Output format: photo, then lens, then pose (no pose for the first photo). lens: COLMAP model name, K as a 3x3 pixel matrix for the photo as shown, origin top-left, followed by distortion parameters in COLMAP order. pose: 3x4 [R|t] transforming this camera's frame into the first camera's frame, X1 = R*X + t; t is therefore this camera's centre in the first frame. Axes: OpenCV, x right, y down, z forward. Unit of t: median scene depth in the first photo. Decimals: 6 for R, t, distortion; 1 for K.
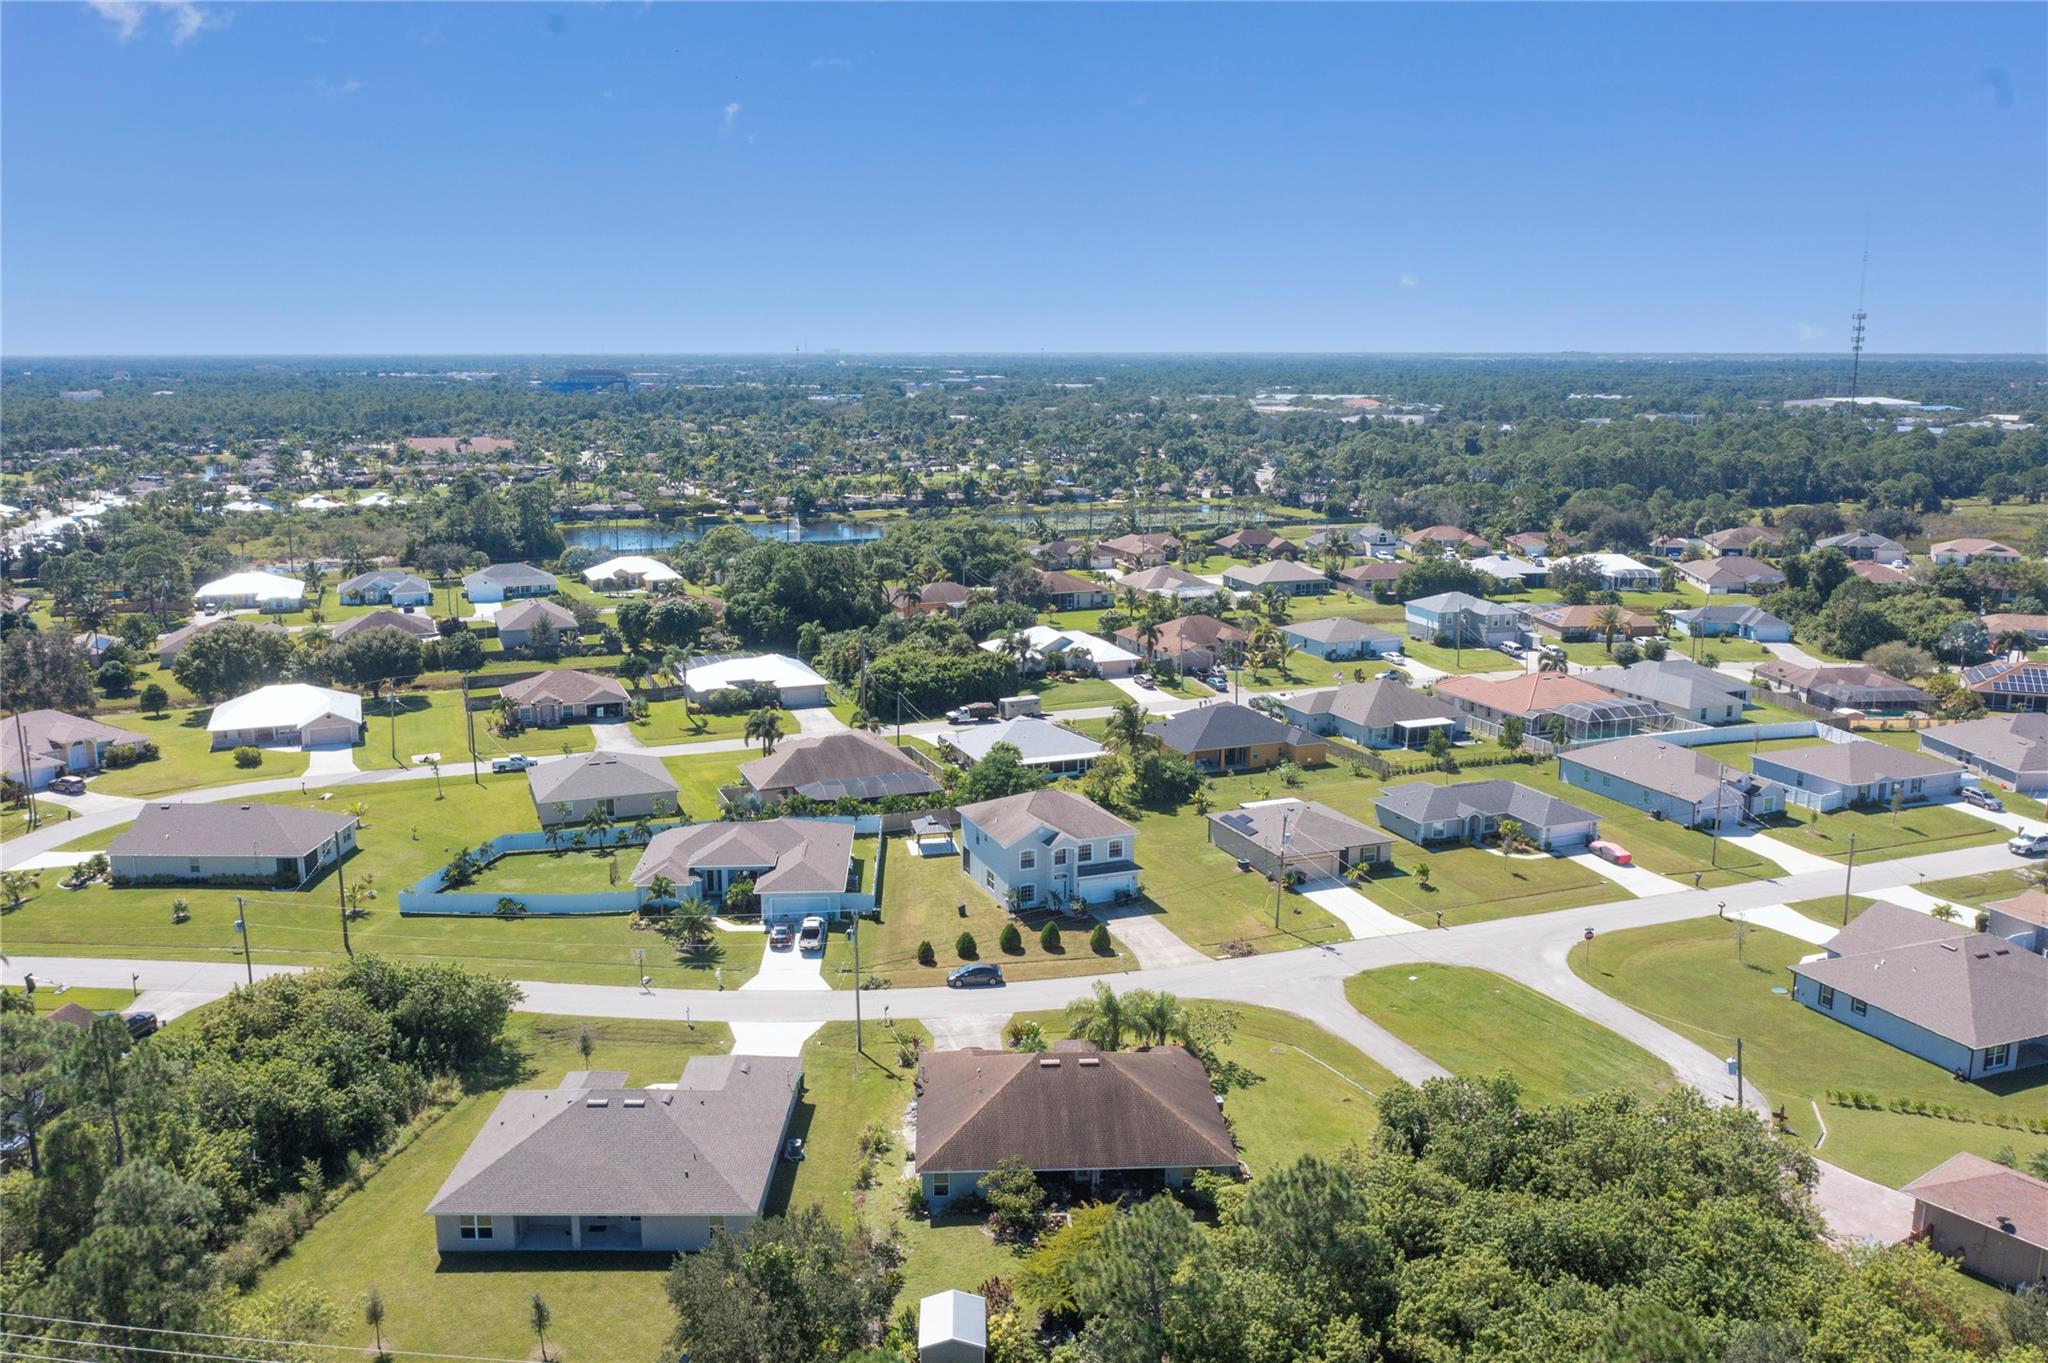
lens RADIAL K [[1642.9, 0, 1034.3], [0, 1642.9, 679.1], [0, 0, 1]] dist [-0.015624, -0.000965]
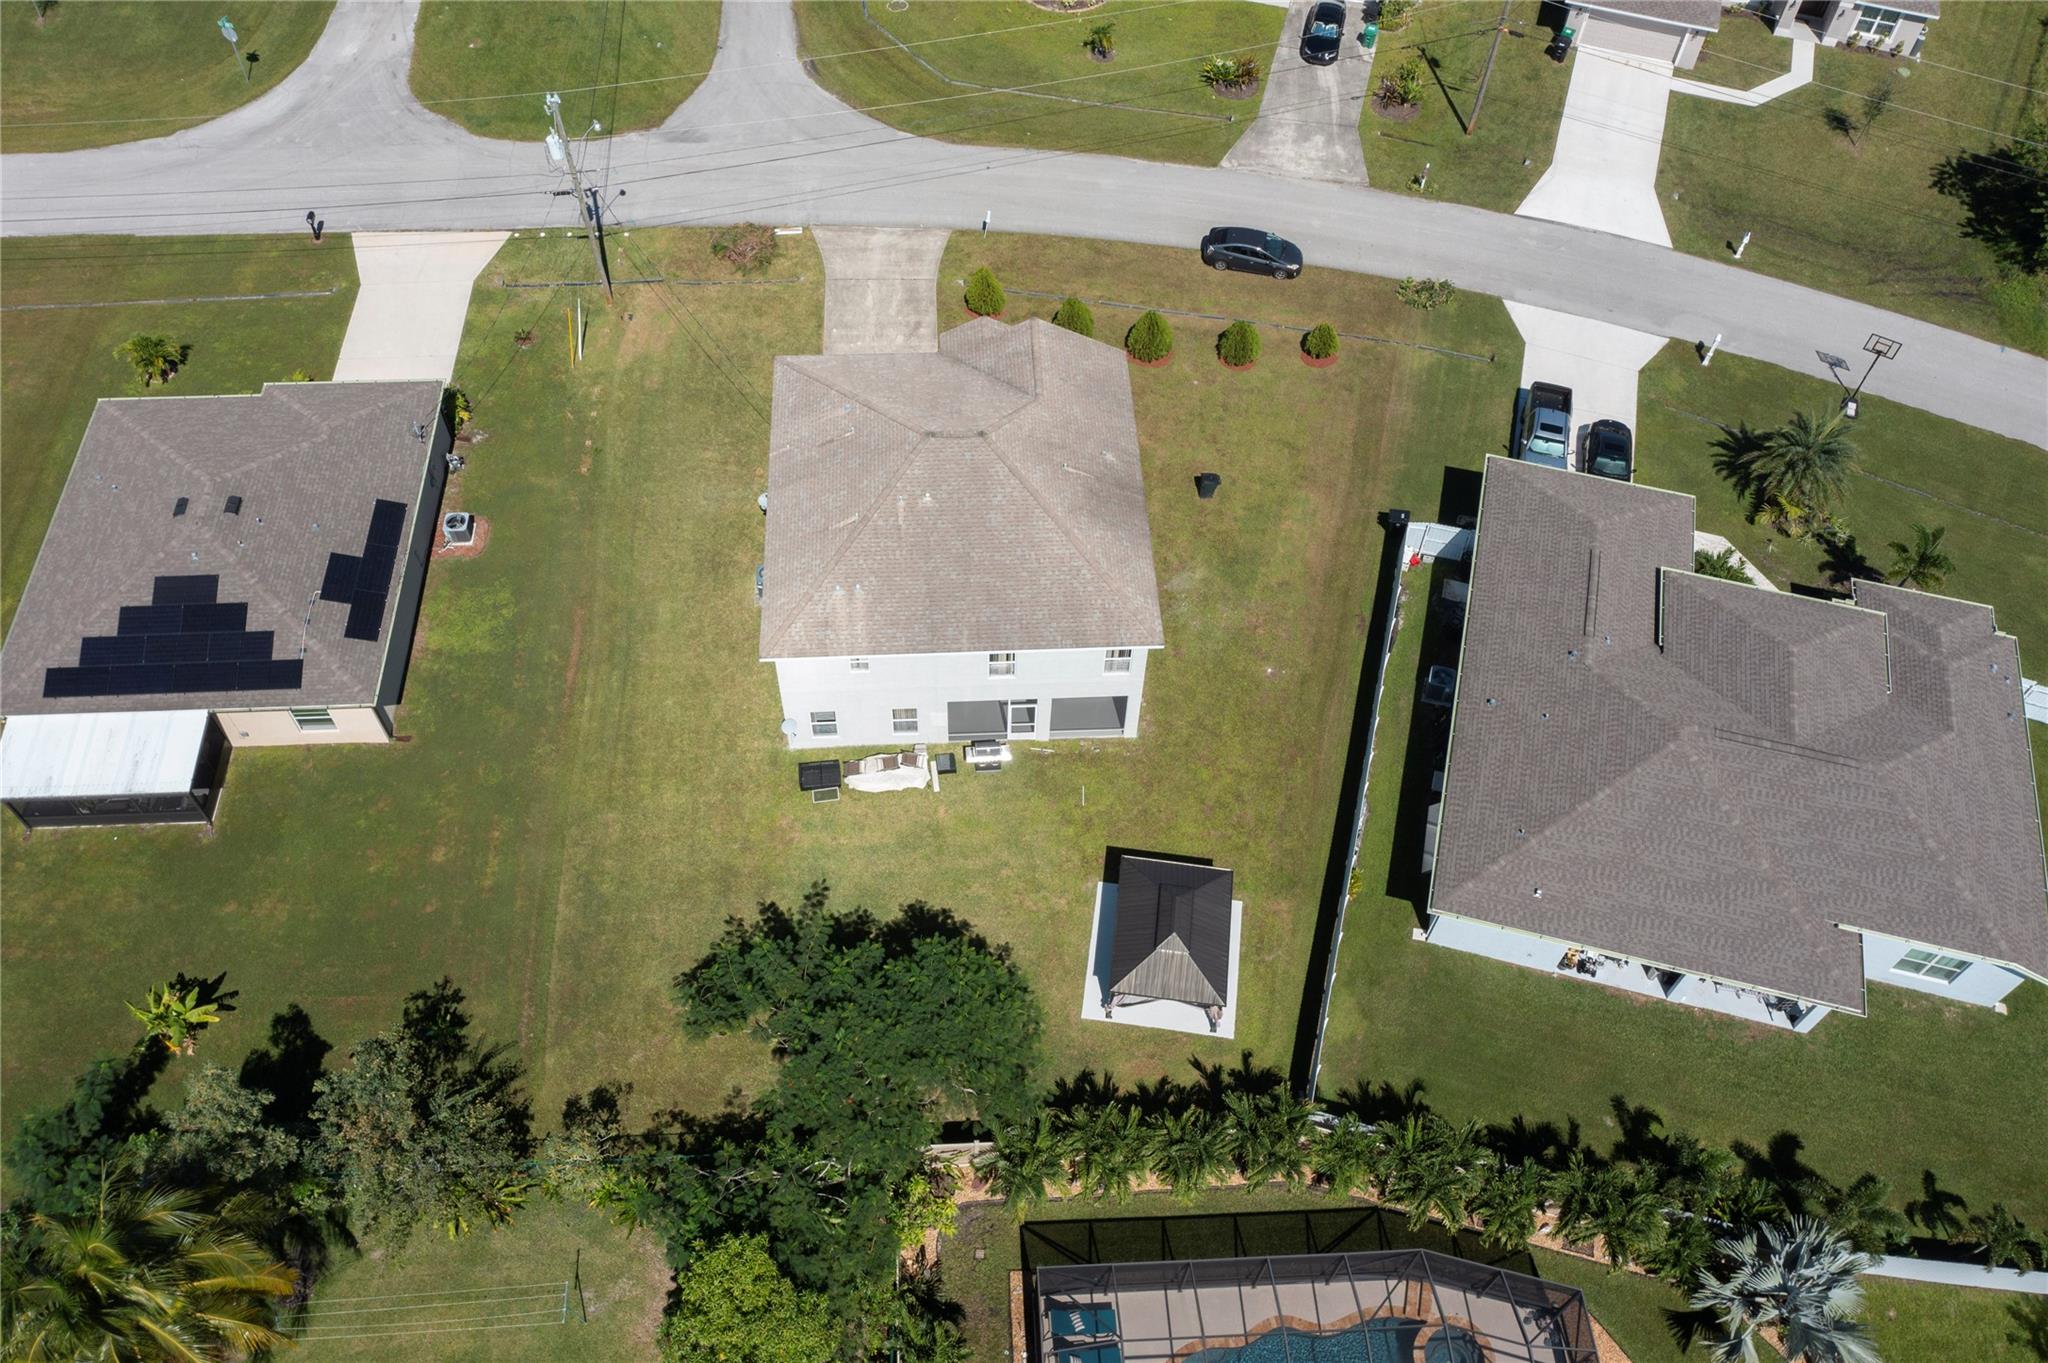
lens RADIAL K [[1642.9, 0, 1034.3], [0, 1642.9, 679.1], [0, 0, 1]] dist [-0.015624, -0.000965]
pose [[-0.949150, -0.269817, 0.162210, -0.063626], [0.035984, 0.418890, 0.907324, -0.181644], [-0.312760, 0.867024, -0.387881, 0.906877]]
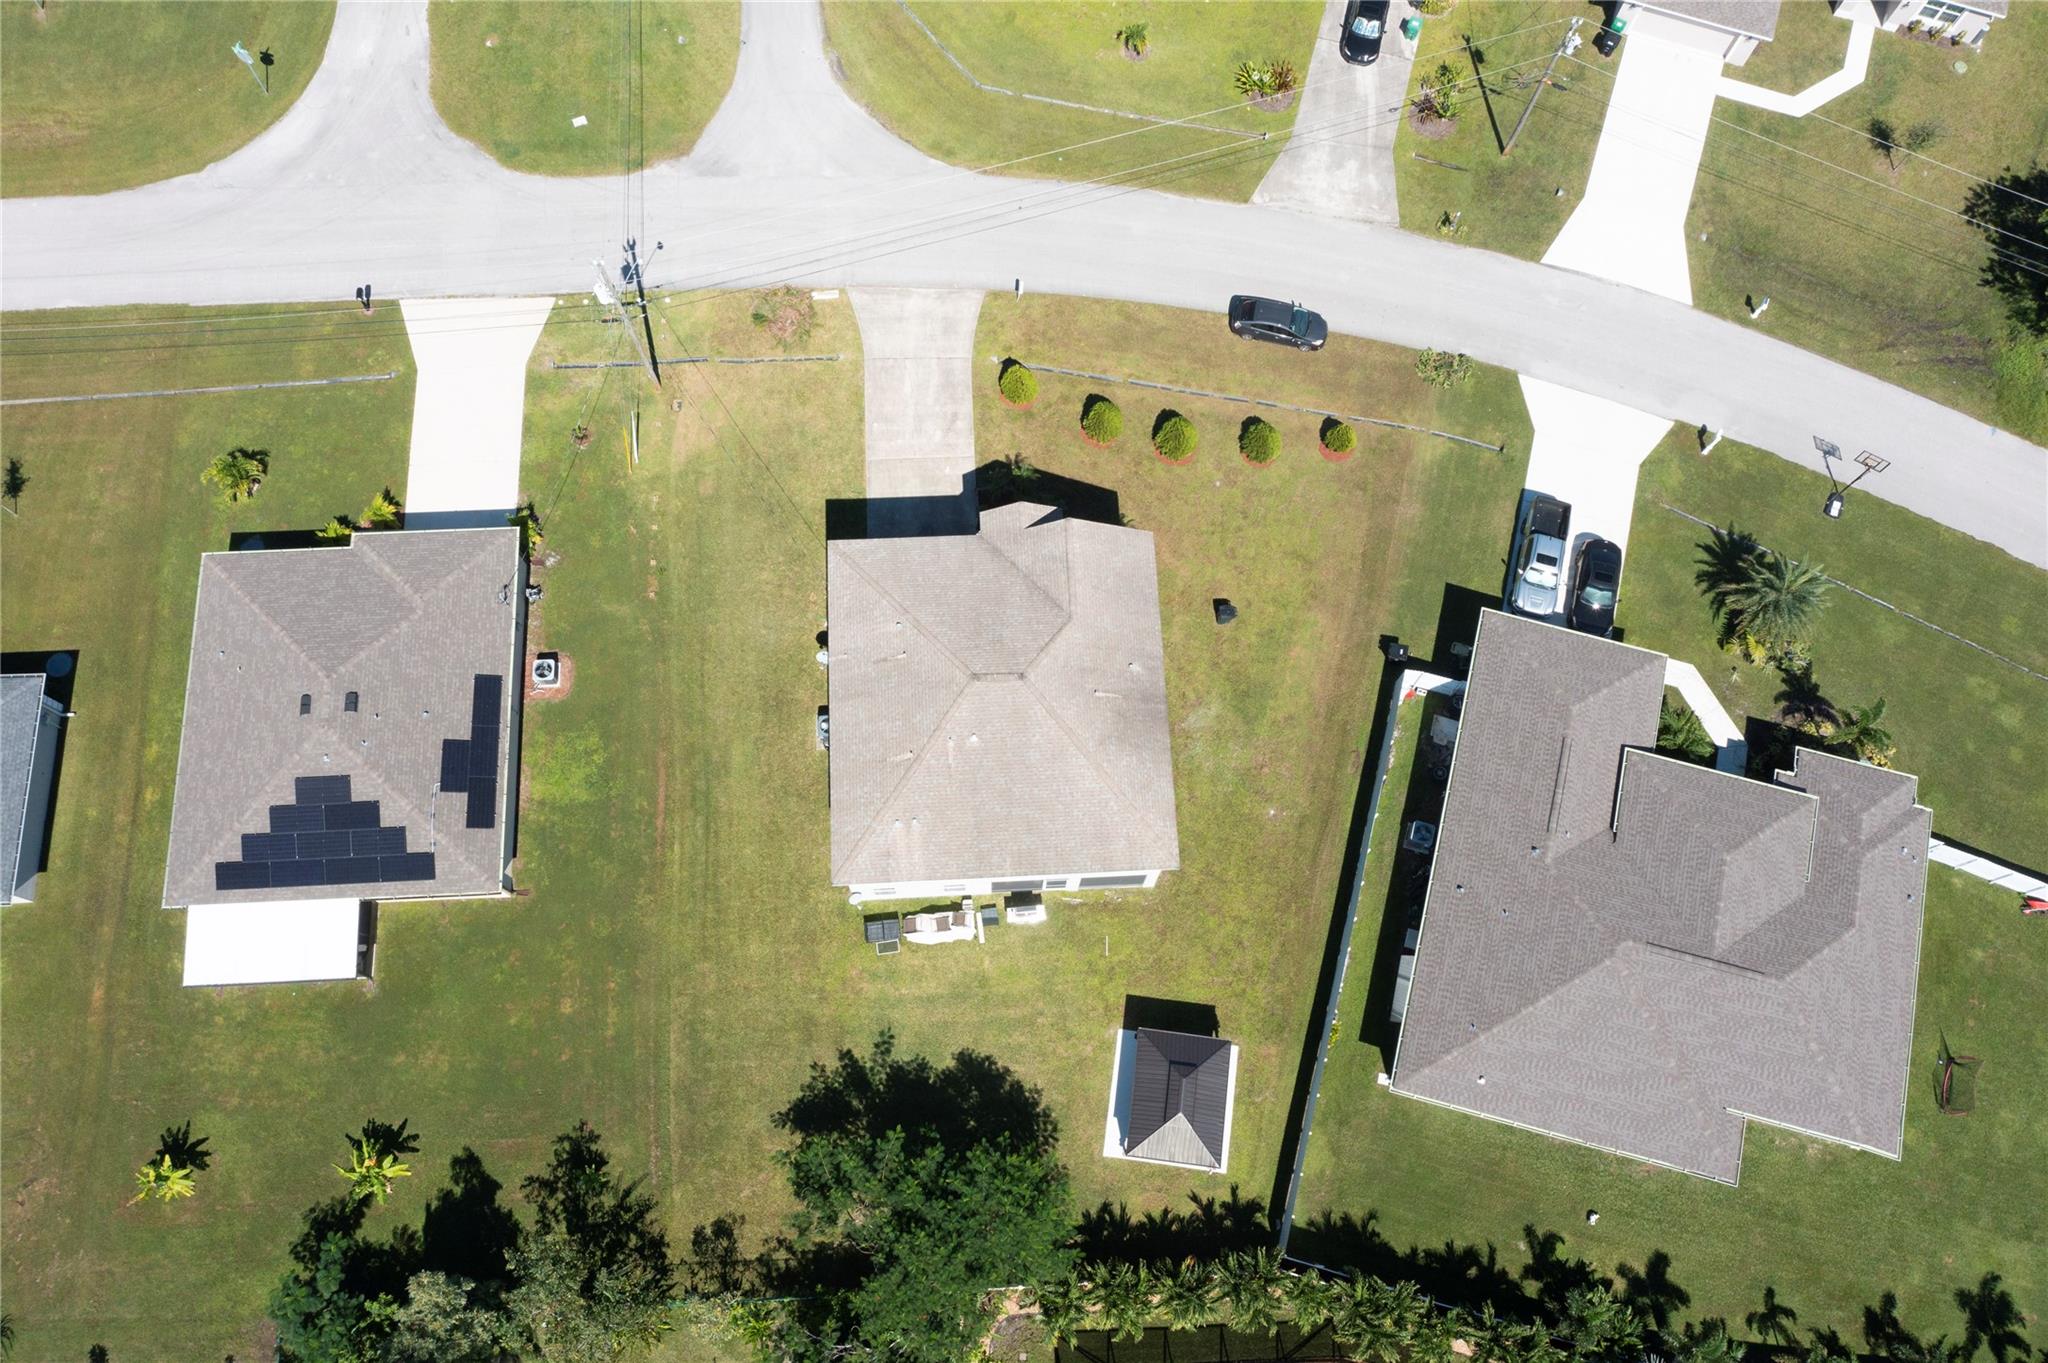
lens RADIAL K [[1642.9, 0, 1034.3], [0, 1642.9, 679.1], [0, 0, 1]] dist [-0.015624, -0.000965]
pose [[-0.947089, -0.311398, 0.077811, -0.025496], [0.041538, 0.121475, 0.991725, -0.253939], [-0.318273, 0.942483, -0.102113, 0.797481]]
